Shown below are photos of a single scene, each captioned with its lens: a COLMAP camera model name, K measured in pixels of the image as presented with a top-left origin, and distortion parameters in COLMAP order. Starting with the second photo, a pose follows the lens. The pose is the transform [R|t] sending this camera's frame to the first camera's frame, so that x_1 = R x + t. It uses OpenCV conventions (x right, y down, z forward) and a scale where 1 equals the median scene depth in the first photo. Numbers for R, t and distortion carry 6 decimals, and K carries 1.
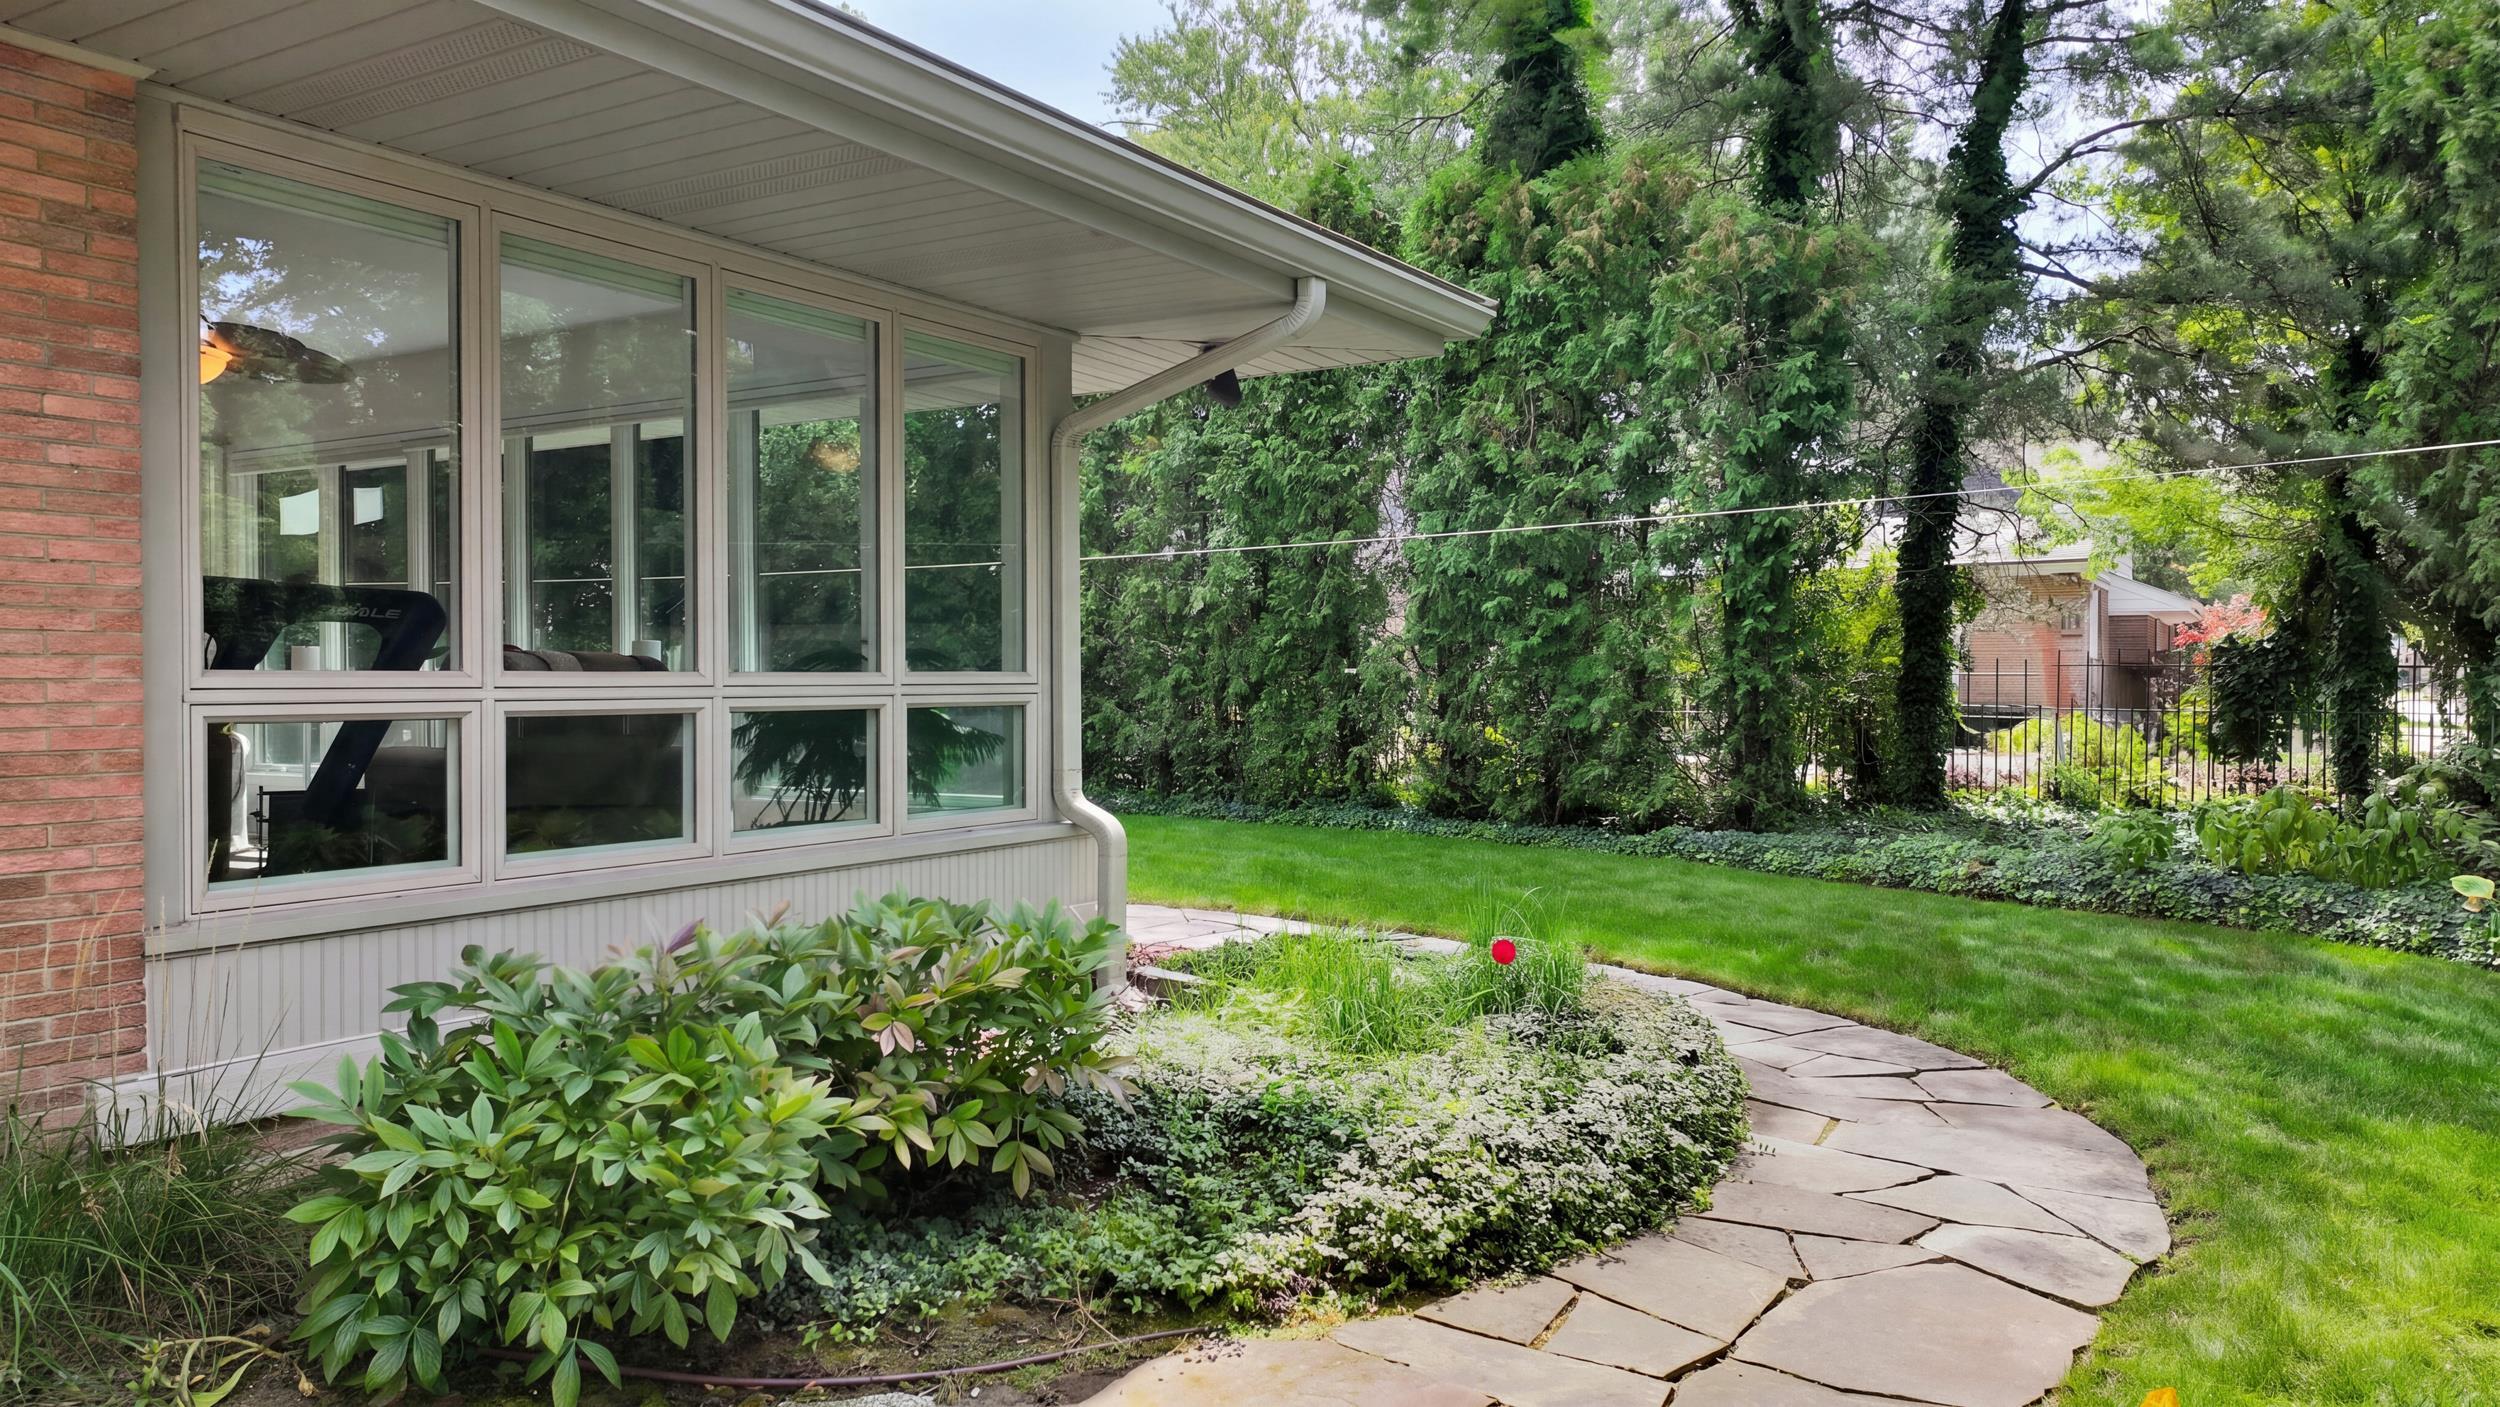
lens RADIAL K [[1752.8, 0, 1250.9], [0, 1752.8, 704.6], [0, 0, 1]] dist [-0.007301, 0.023434]
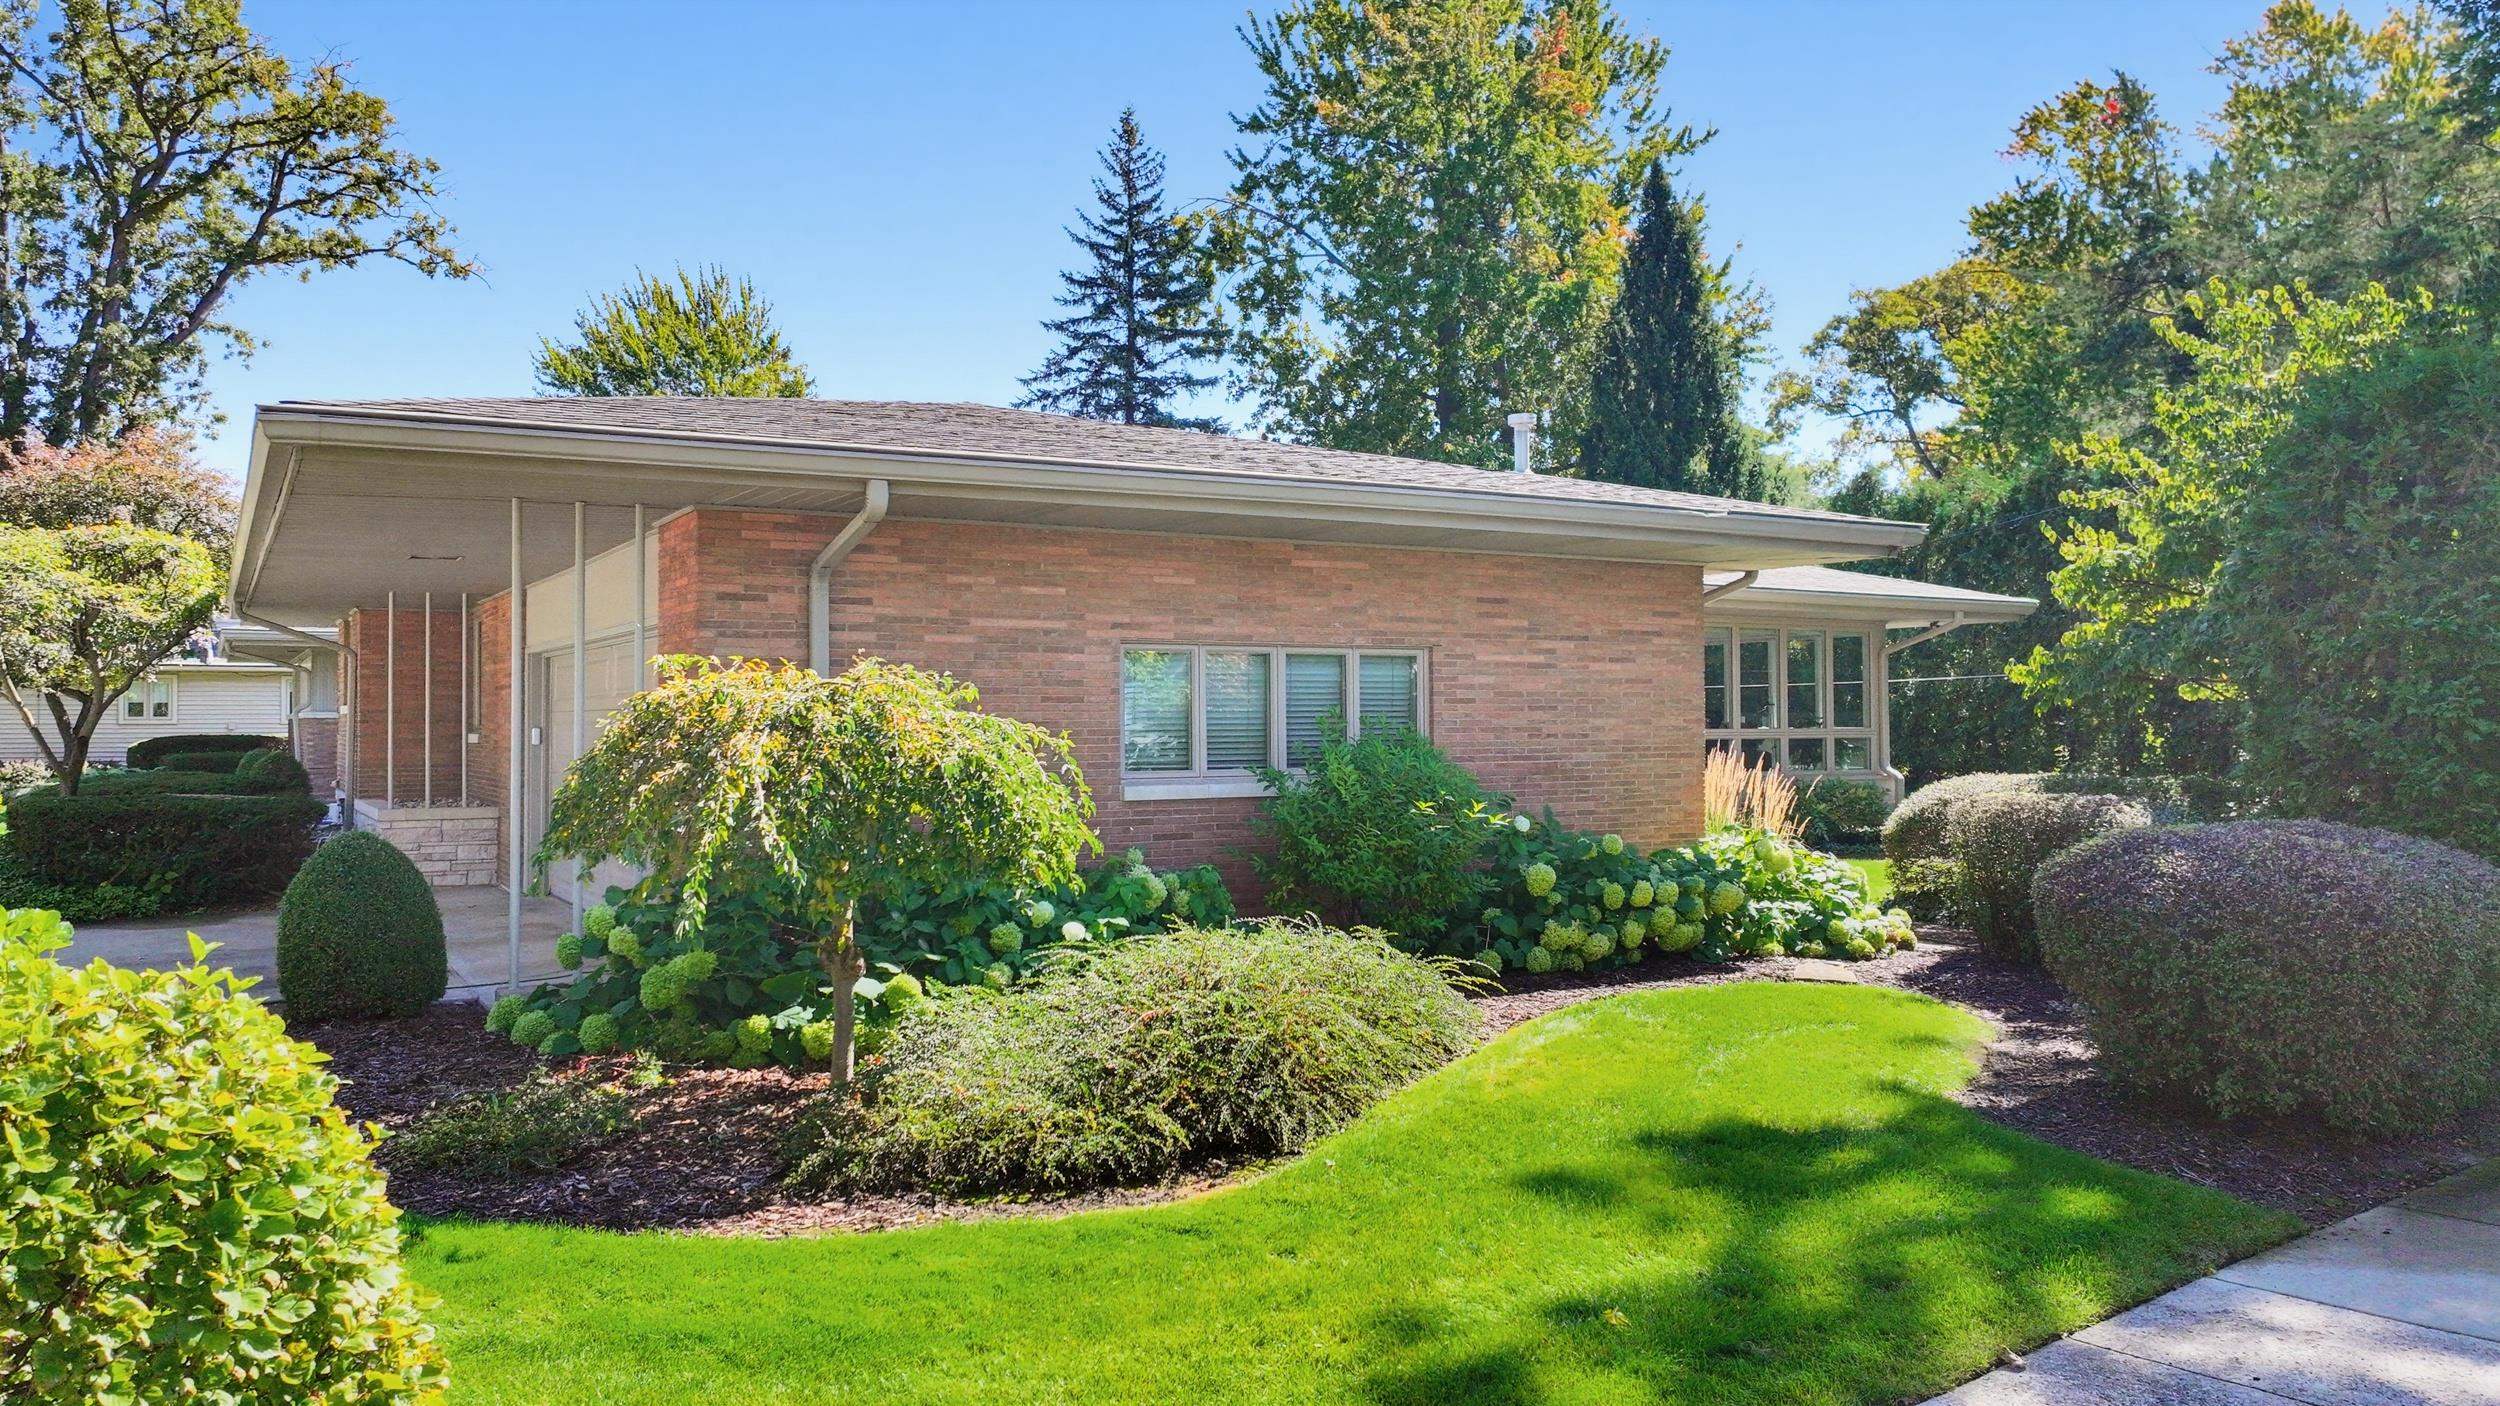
lens RADIAL K [[1752.8, 0, 1252.0], [0, 1752.8, 703.8], [0, 0, 1]] dist [-0.007301, 0.023434]
pose [[0.884090, -0.003523, -0.467304, 0.357395], [-0.004792, 0.999851, -0.016605, -0.003036], [0.467292, 0.016920, 0.883941, -2.299833]]
